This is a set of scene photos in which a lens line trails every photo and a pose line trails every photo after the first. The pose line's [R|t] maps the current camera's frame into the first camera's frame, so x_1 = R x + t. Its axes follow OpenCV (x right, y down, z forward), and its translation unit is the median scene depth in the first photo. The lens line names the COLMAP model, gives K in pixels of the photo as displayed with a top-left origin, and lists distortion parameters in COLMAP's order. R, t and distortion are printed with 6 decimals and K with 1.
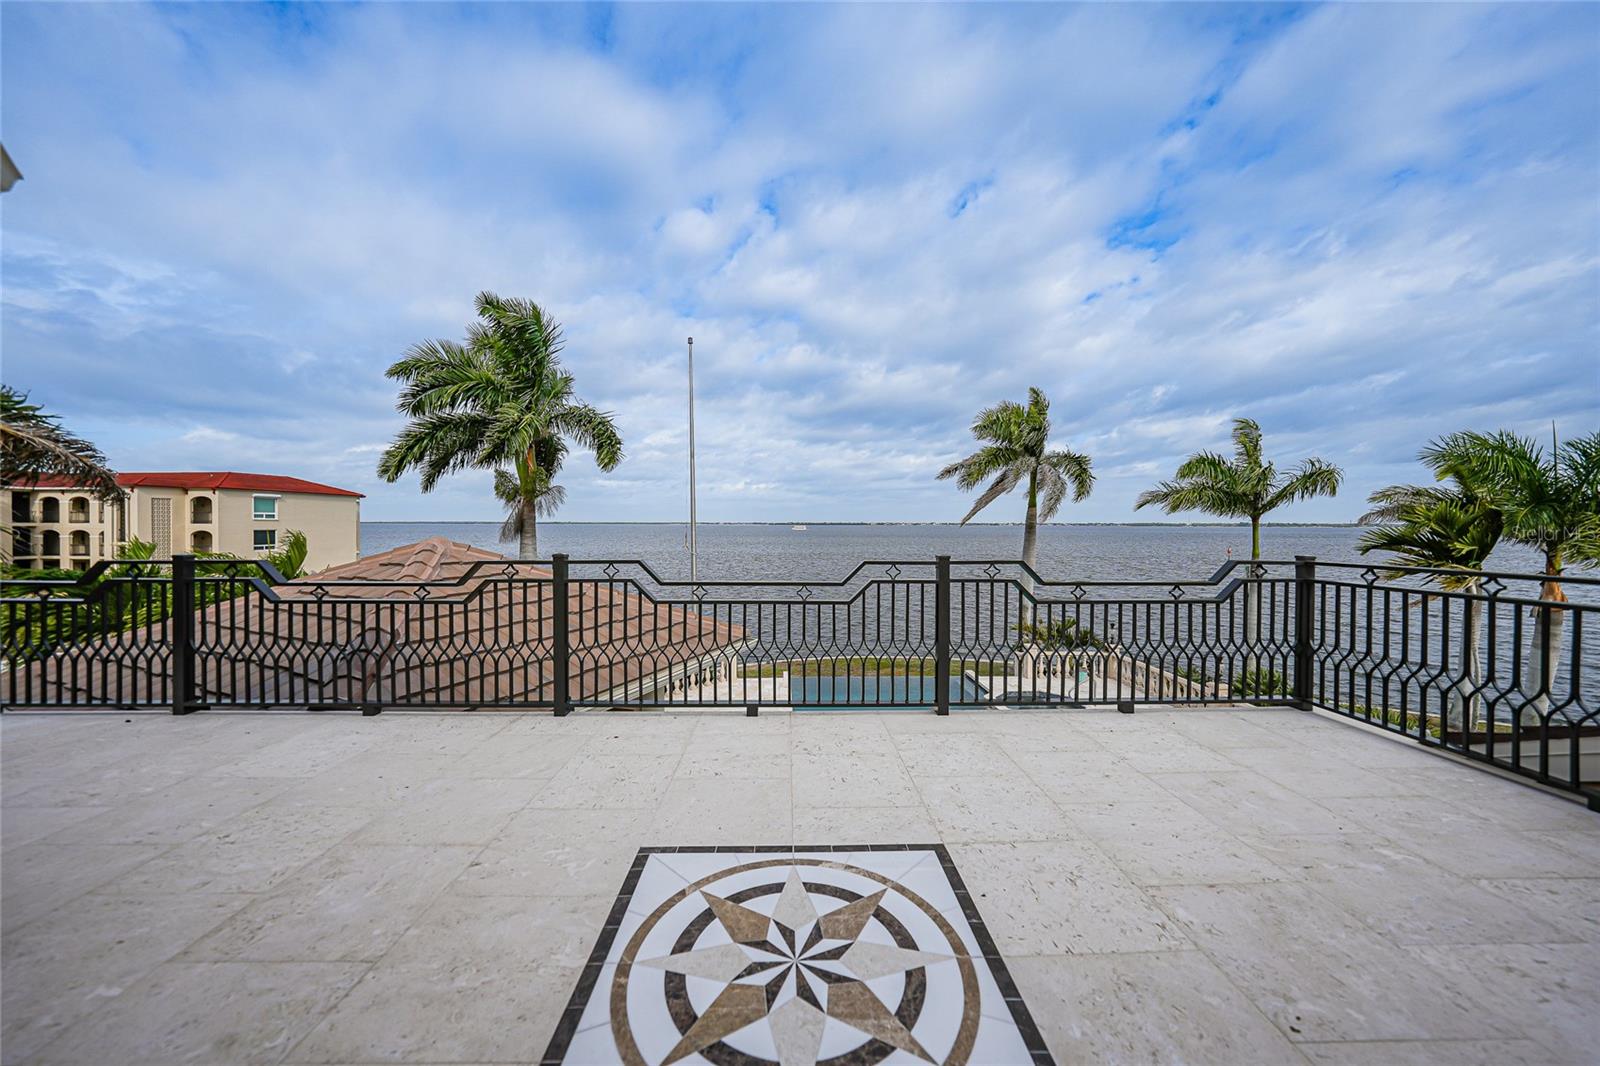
lens RADIAL K [[559.2, 0, 793.7], [0, 559.2, 533.2], [0, 0, 1]] dist [-0.024780, 0.005250]
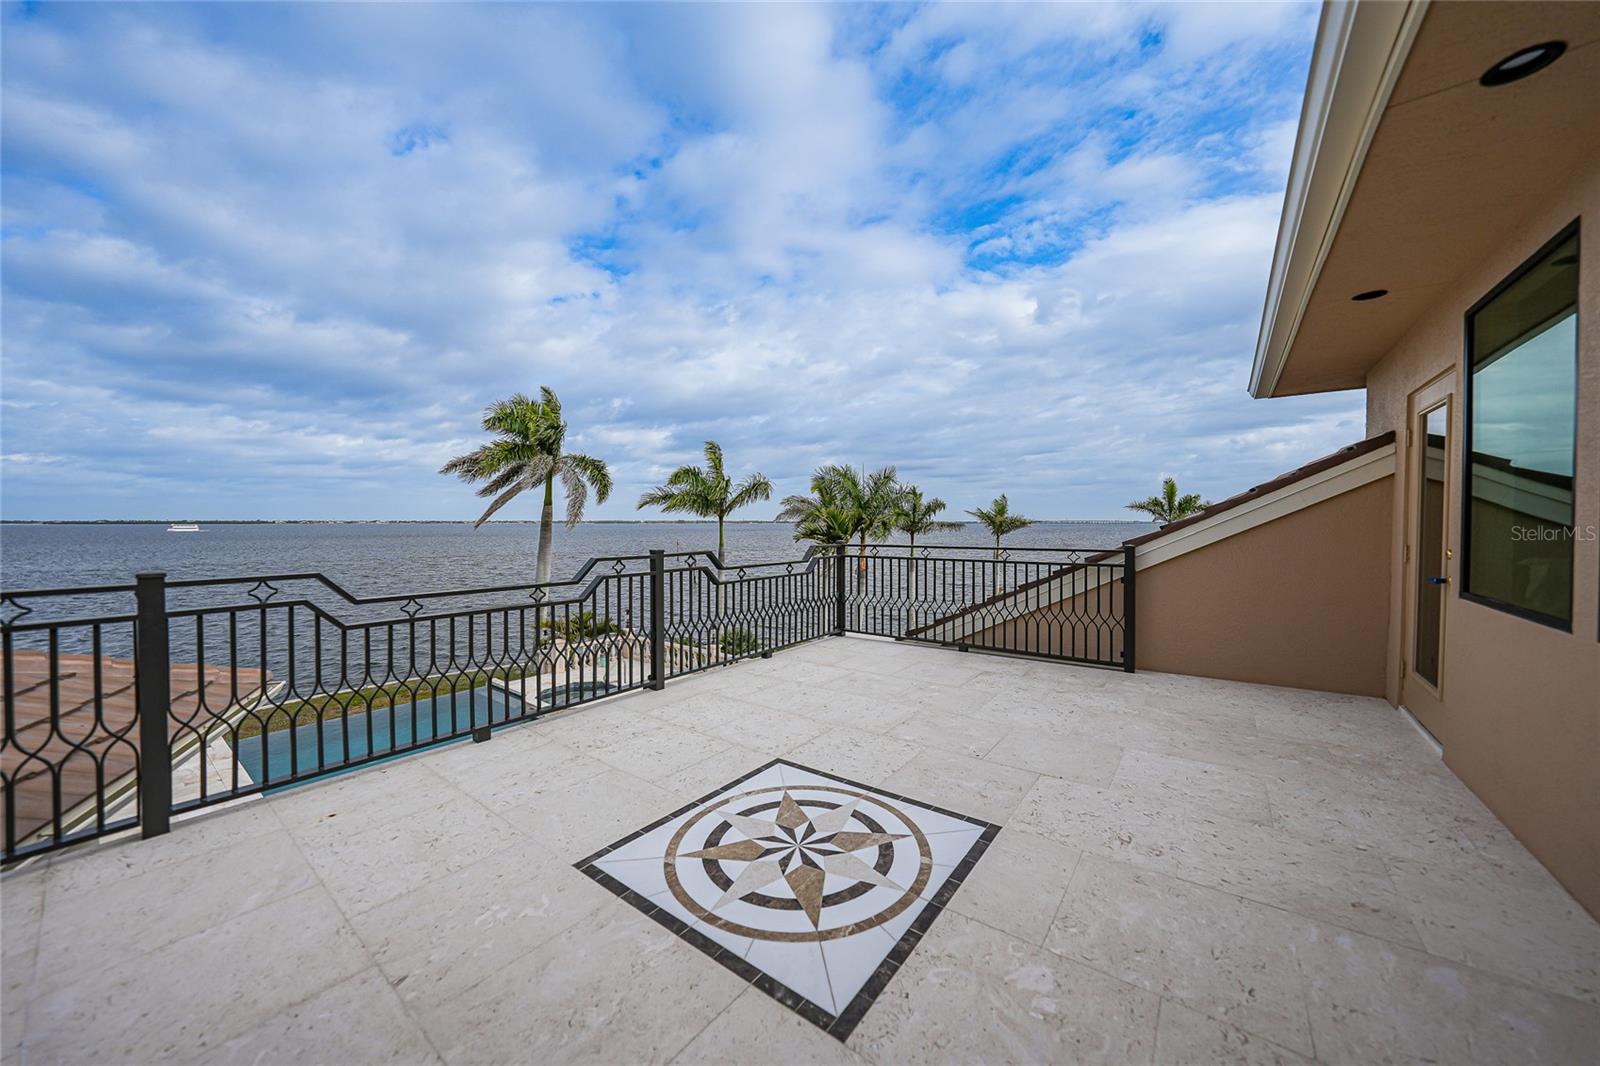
lens RADIAL K [[559.2, 0, 809.1], [0, 559.2, 543.2], [0, 0, 1]] dist [-0.024780, 0.005250]
pose [[0.612908, -0.032204, 0.789497, -0.094247], [0.014900, 0.999462, 0.029201, -0.000629], [-0.790013, -0.006134, 0.613059, 0.013289]]
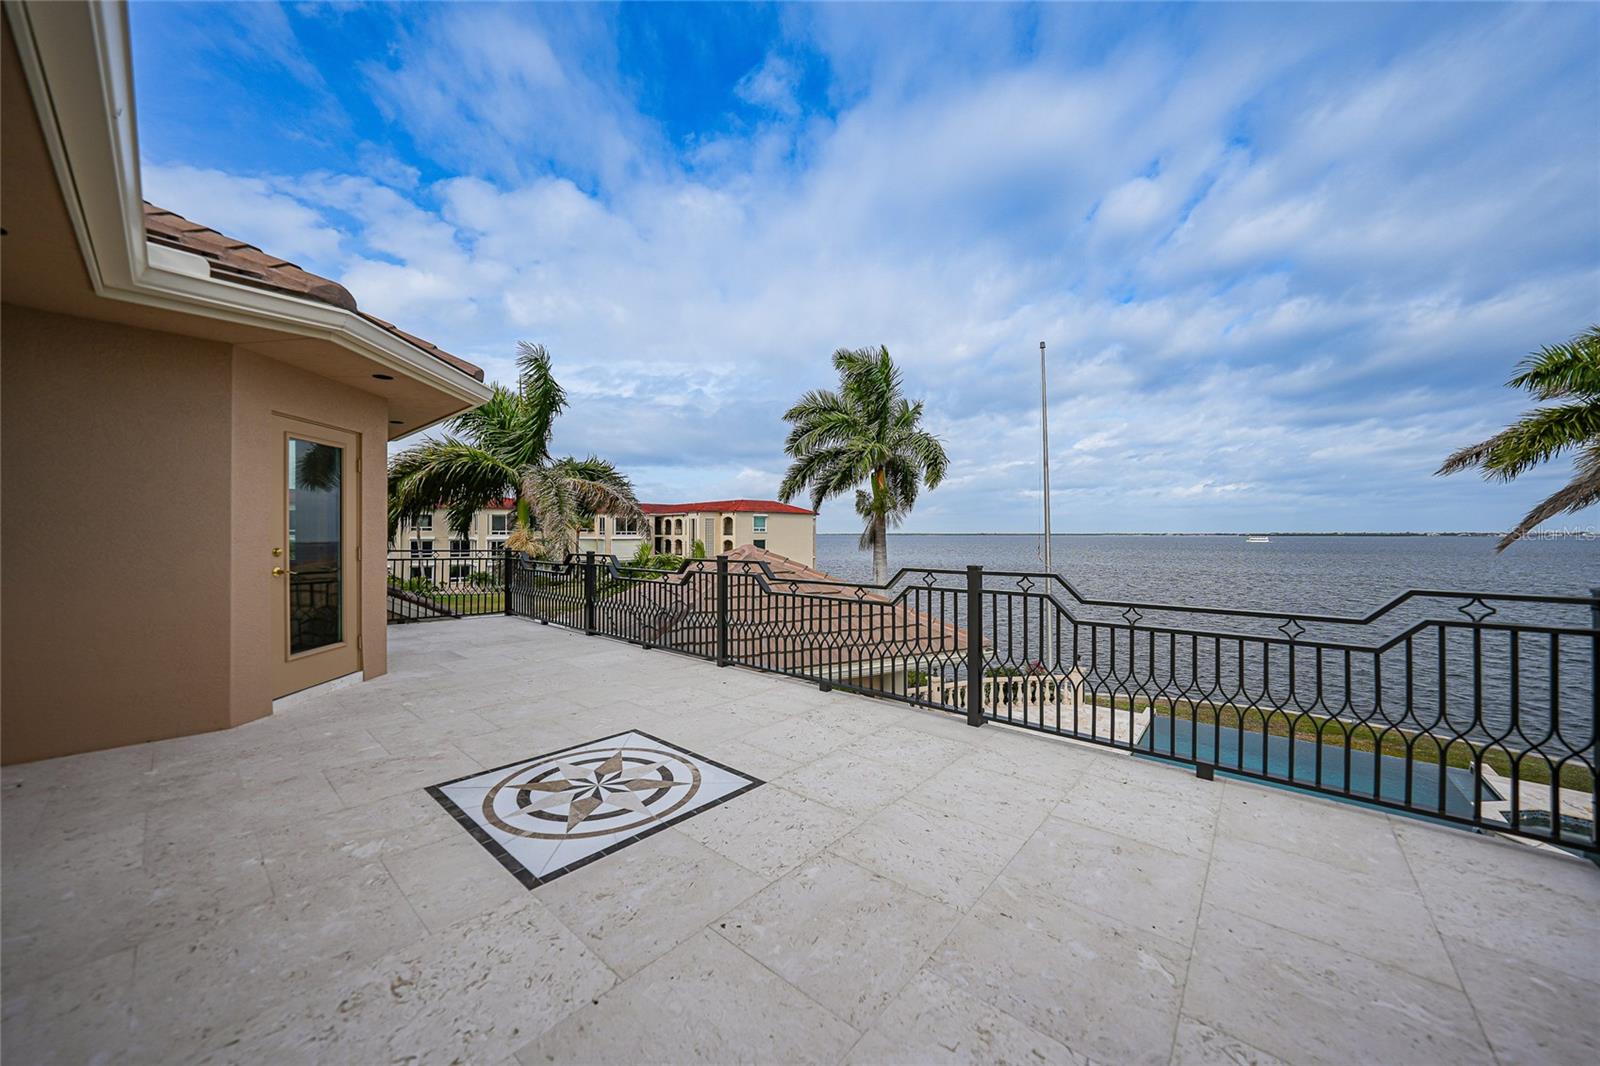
lens RADIAL K [[559.2, 0, 789.7], [0, 559.2, 500.7], [0, 0, 1]] dist [-0.024780, 0.005250]
pose [[0.738723, -0.041070, -0.672757, 0.151012], [-0.012386, 0.997146, -0.074474, 0.000680], [0.673895, 0.063349, 0.736106, 0.006143]]
